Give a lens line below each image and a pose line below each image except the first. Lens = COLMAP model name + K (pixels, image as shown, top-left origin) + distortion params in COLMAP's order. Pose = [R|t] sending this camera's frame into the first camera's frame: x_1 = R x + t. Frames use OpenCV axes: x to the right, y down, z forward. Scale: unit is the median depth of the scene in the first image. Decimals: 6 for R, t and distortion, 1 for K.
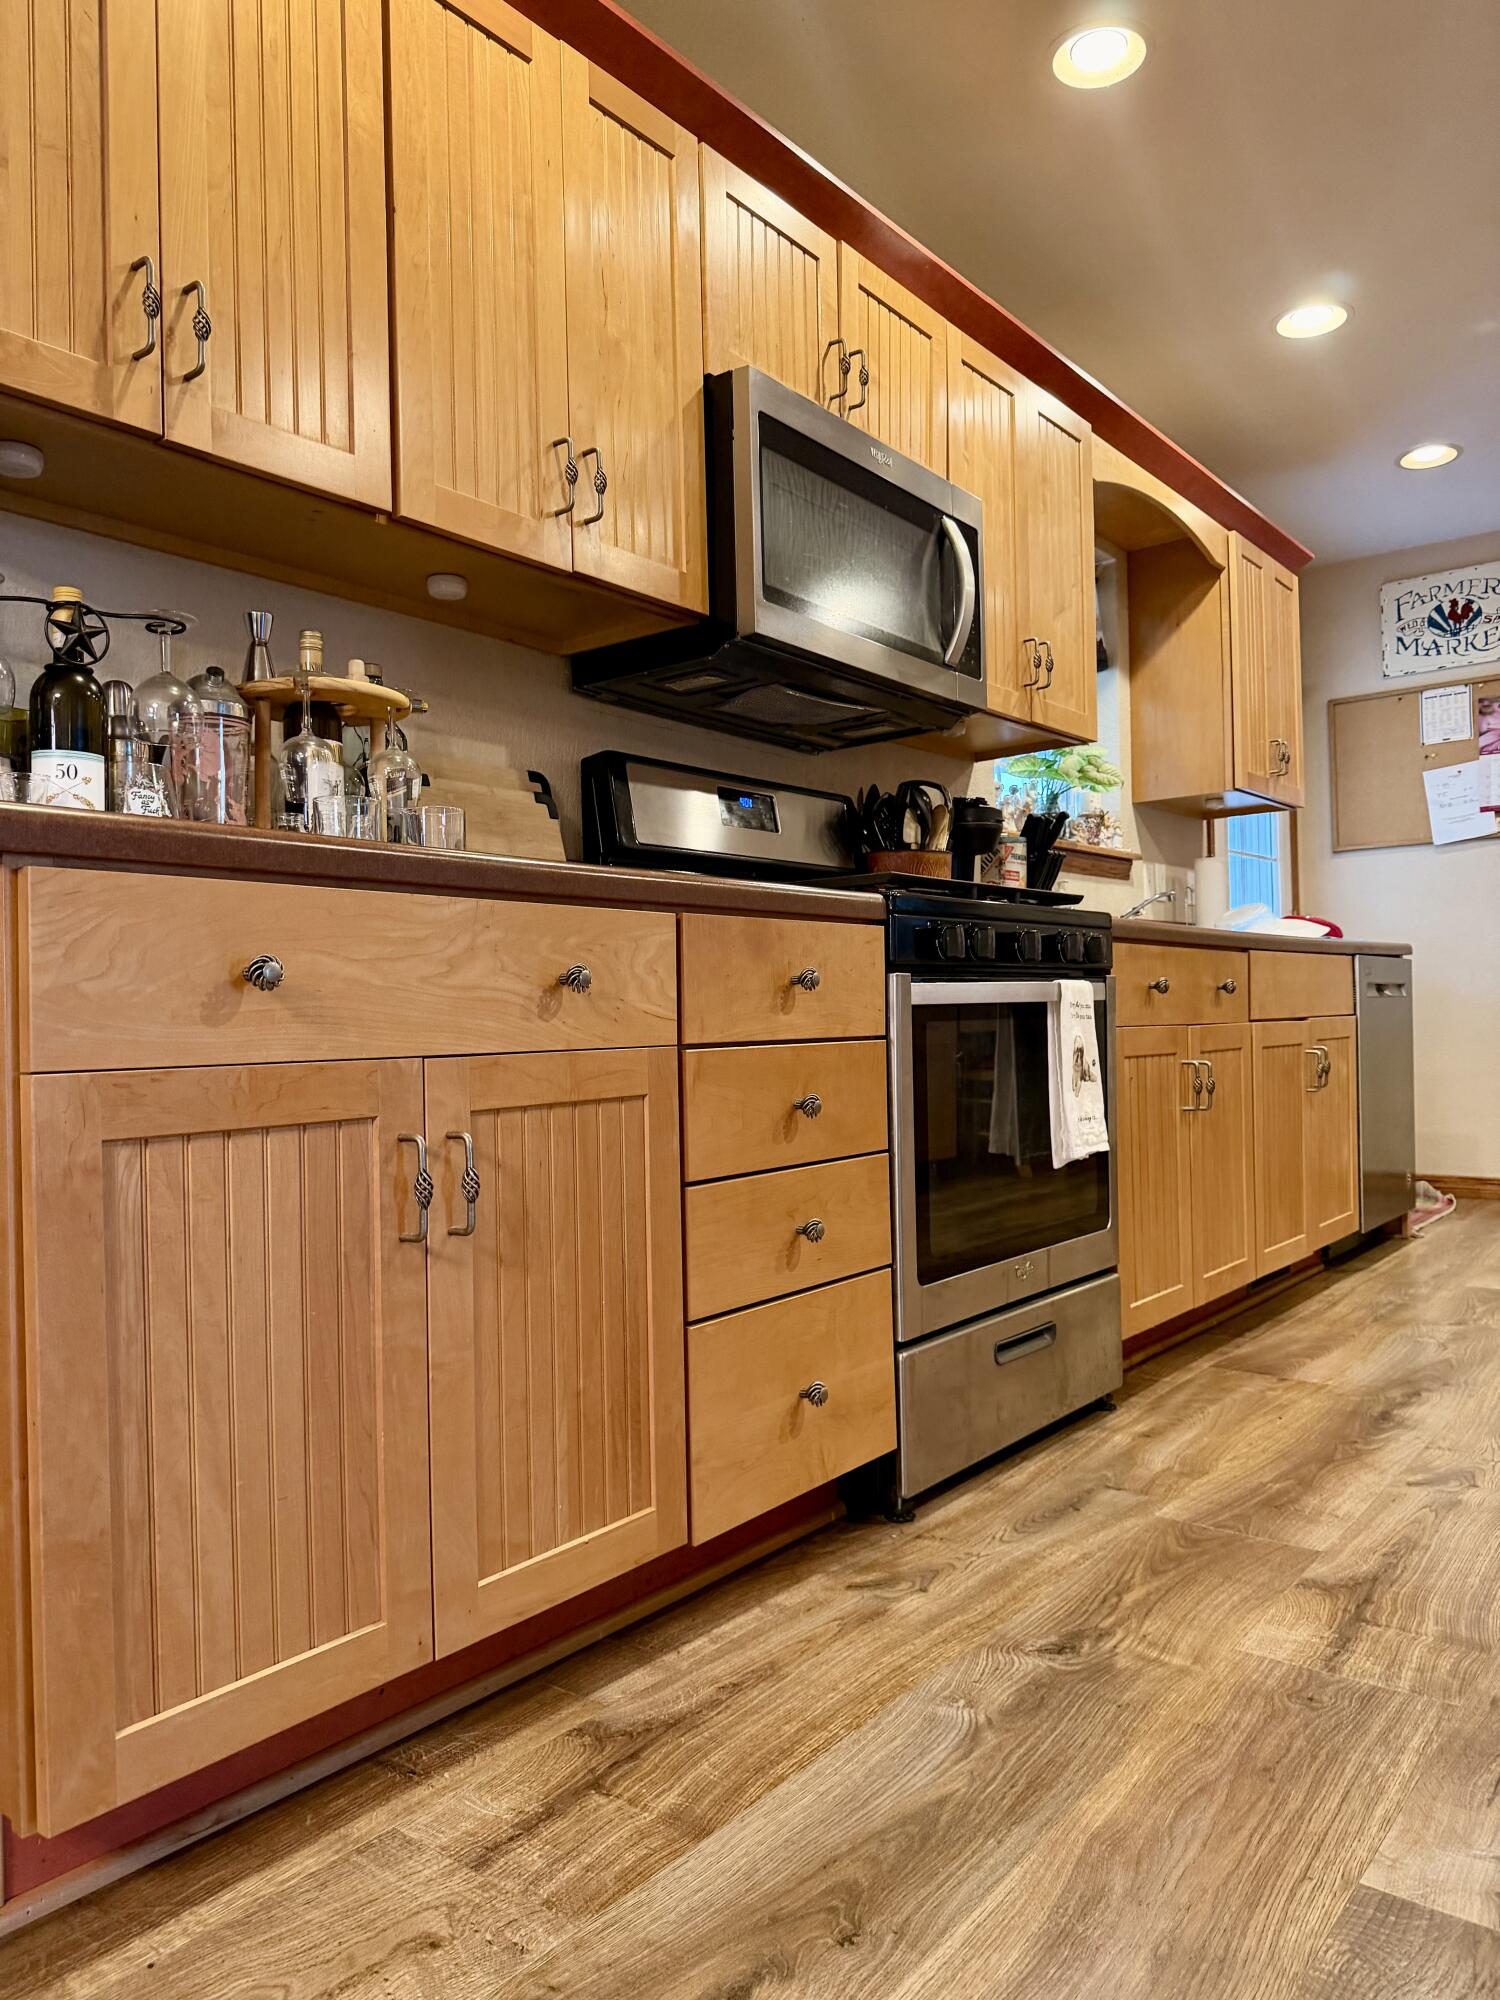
lens RADIAL K [[1410.0, 0, 728.6], [0, 1410.0, 1020.0], [0, 0, 1]] dist [0.103084, -0.189628]
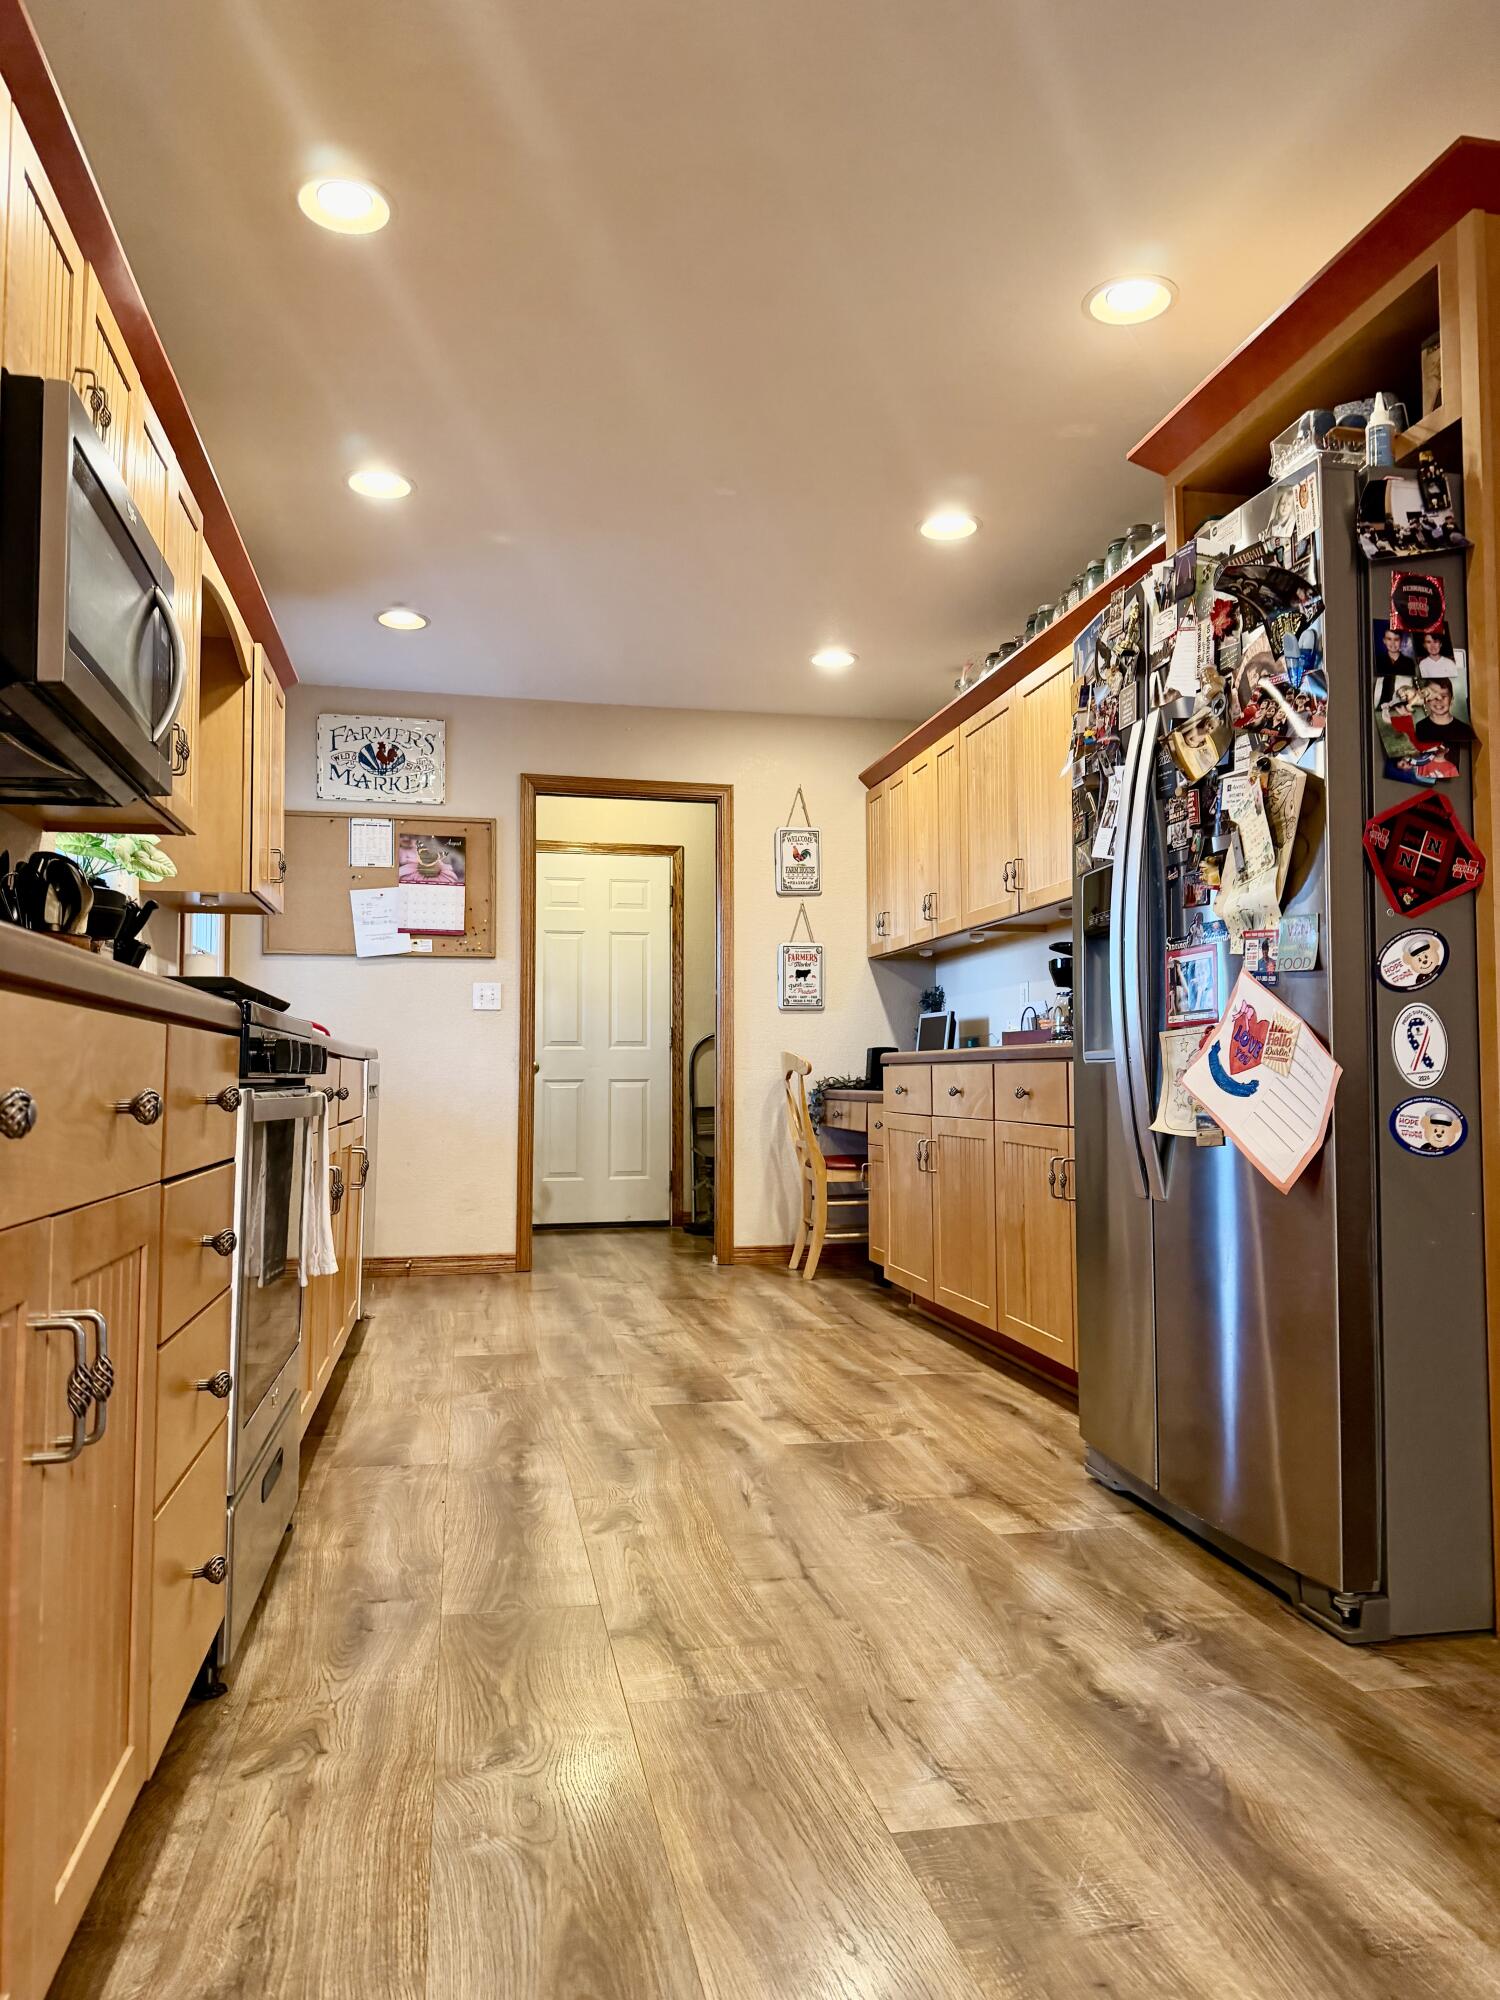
lens RADIAL K [[1425.5, 0, 750.0], [0, 1425.5, 1000.0], [0, 0, 1]] dist [0.049719, -0.102840]
pose [[0.640849, 0.067008, 0.764736, -0.348468], [-0.013994, 0.997037, -0.075635, -0.021123], [-0.767539, 0.037769, 0.639889, 0.129759]]
